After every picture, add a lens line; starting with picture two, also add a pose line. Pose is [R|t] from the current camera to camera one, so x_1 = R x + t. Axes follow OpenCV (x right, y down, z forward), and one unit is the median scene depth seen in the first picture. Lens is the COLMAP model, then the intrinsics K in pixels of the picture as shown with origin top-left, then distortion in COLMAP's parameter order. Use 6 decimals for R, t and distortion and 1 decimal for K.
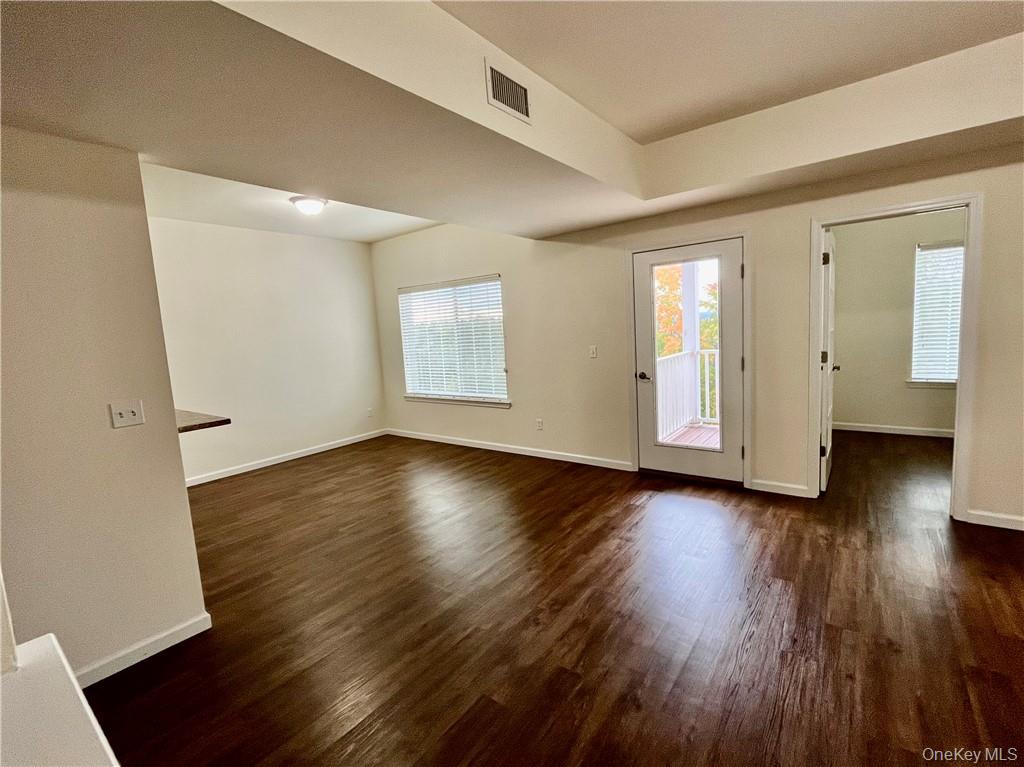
lens RADIAL K [[465.3, 0, 512.9], [0, 465.3, 375.6], [0, 0, 1]] dist [0.016353, -0.000290]
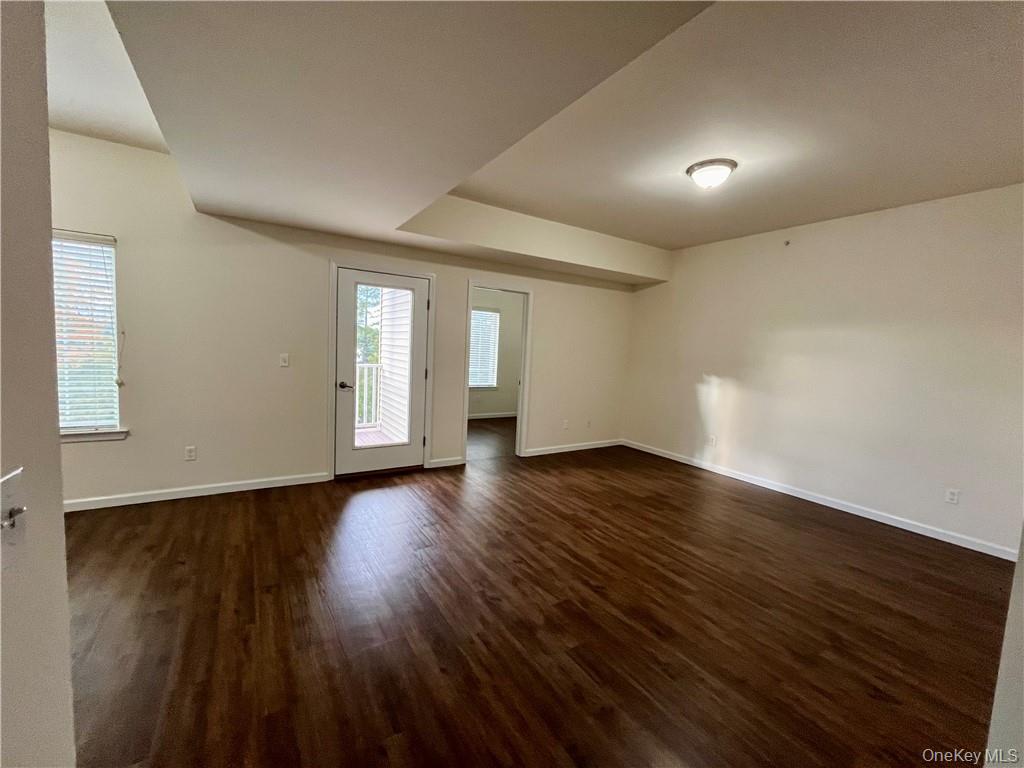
lens RADIAL K [[413.1, 0, 503.6], [0, 413.1, 380.5], [0, 0, 1]] dist [0.000958, 0.000148]
pose [[0.350985, 0.001385, 0.936380, -0.468268], [0.033225, 0.999351, -0.013932, 0.014697], [-0.935791, 0.036001, 0.350711, 0.340668]]
